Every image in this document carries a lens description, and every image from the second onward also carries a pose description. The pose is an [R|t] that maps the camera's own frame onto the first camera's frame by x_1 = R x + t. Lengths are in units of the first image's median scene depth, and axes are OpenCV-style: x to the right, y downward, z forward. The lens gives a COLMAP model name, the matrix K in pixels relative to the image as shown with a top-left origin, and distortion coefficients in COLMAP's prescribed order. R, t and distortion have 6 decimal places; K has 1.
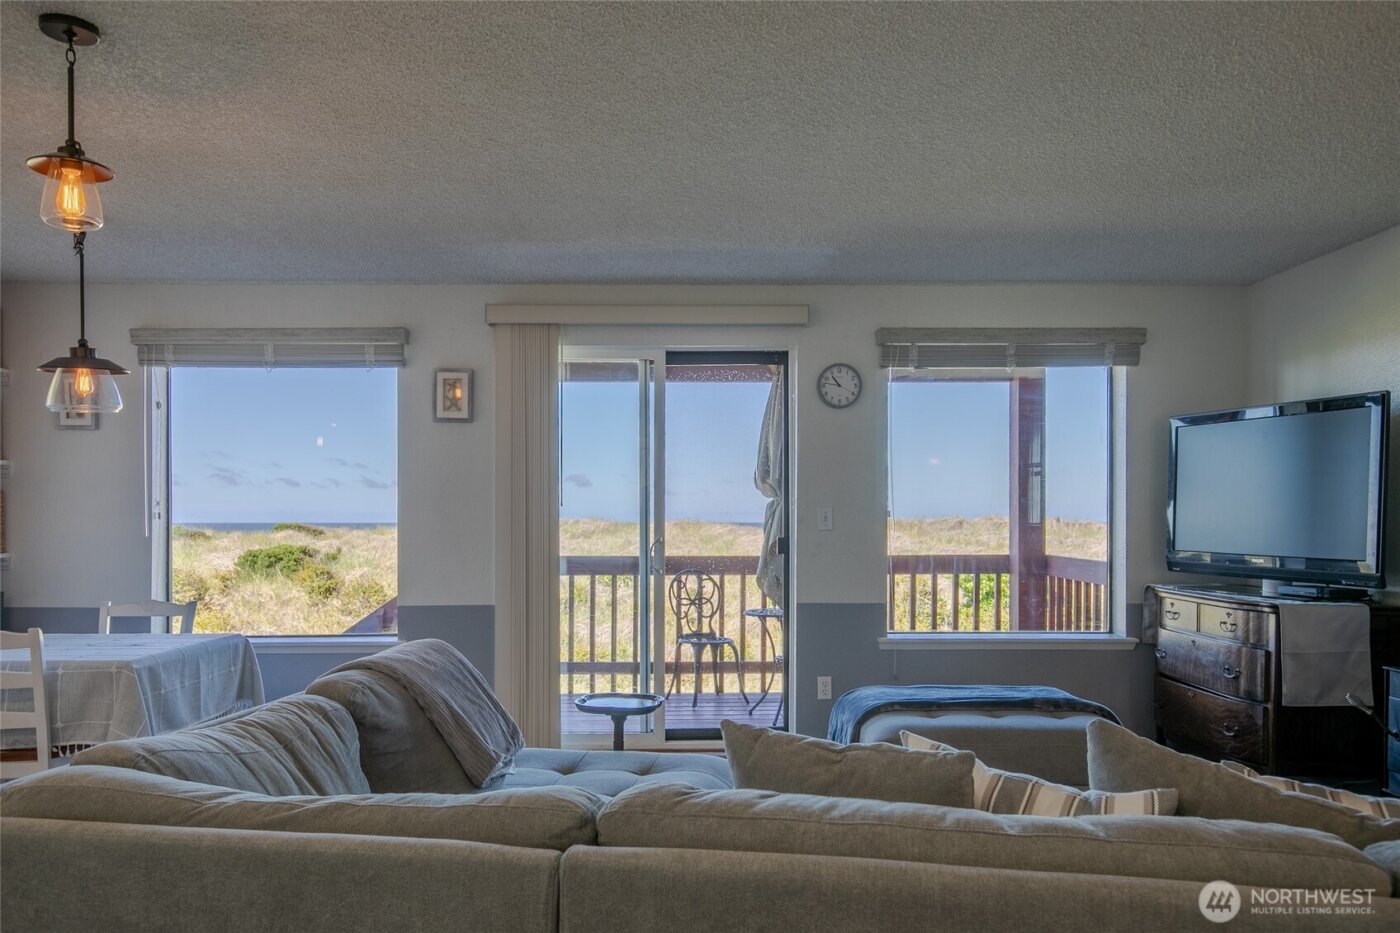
lens RADIAL K [[1047.4, 0, 676.1], [0, 1047.4, 534.9], [0, 0, 1]] dist [0.007066, 0.007374]
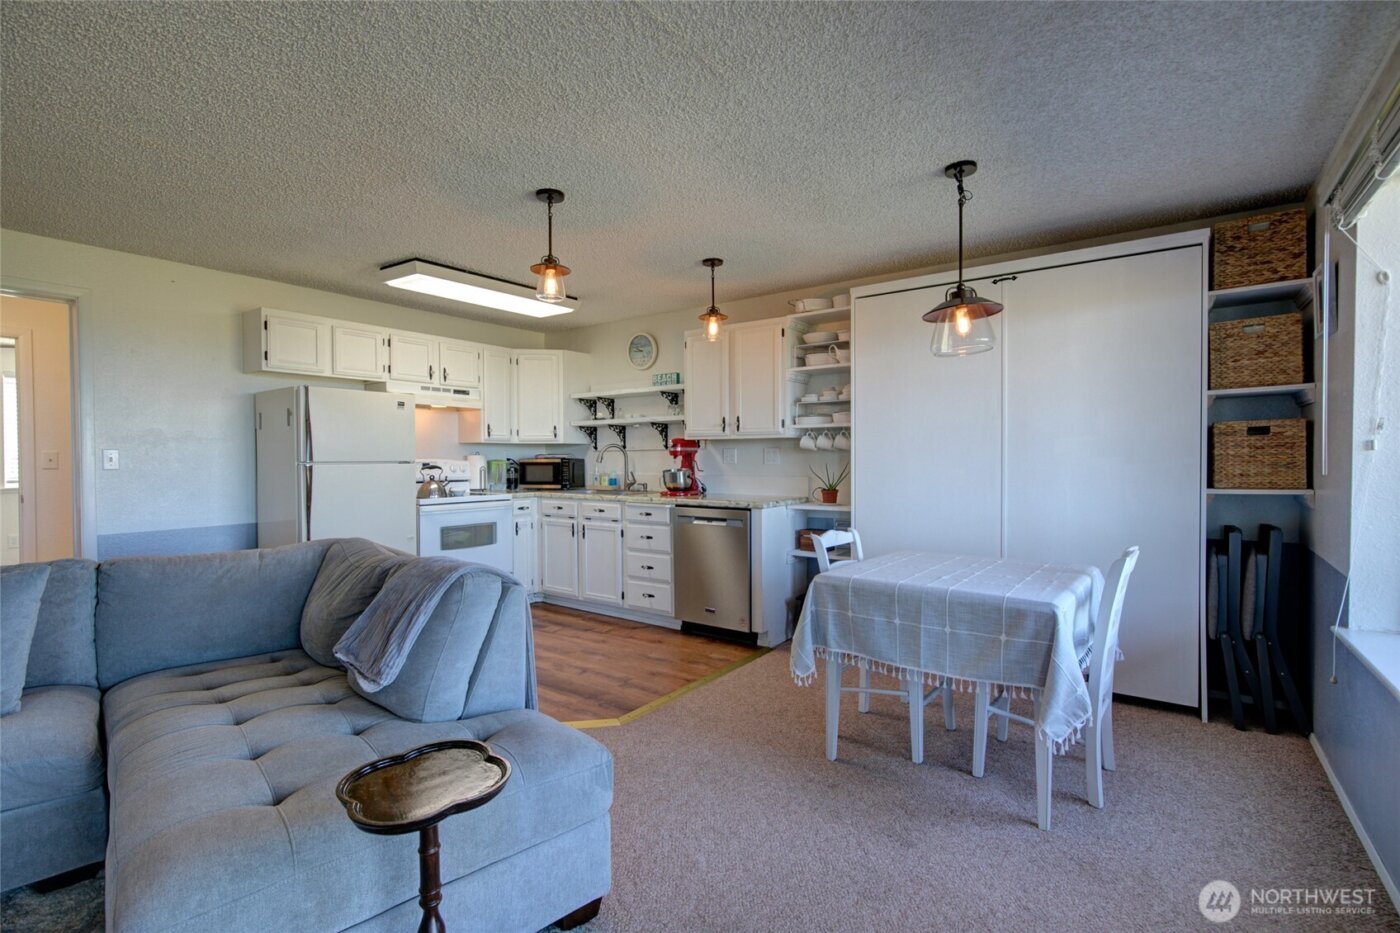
lens RADIAL K [[643.0, 0, 700.0], [0, 643.0, 466.5], [0, 0, 1]] dist [0.001667, 0.000671]
pose [[-0.603709, 0.016418, -0.797036, 0.090632], [-0.003772, 0.999718, 0.023451, -0.011010], [0.797196, 0.017164, -0.603477, 0.914242]]
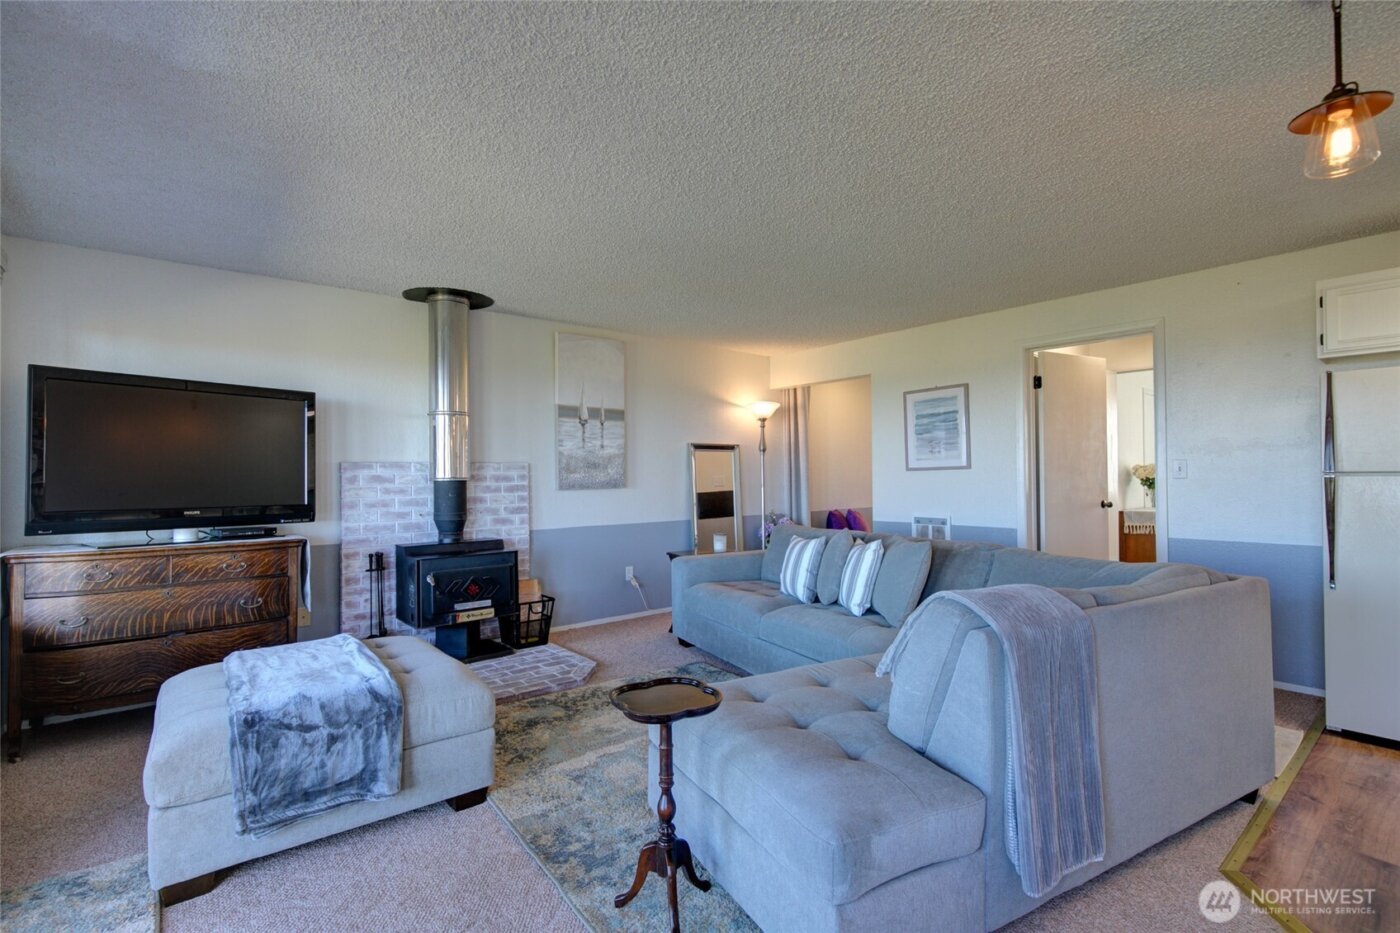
lens RADIAL K [[641.9, 0, 700.0], [0, 641.9, 466.5], [0, 0, 1]] dist [0.001435, 0.000173]
pose [[-0.626171, 0.014204, 0.779557, -0.315963], [0.017529, 0.999838, -0.004137, -0.009439], [-0.779489, 0.011074, -0.626318, 0.889950]]
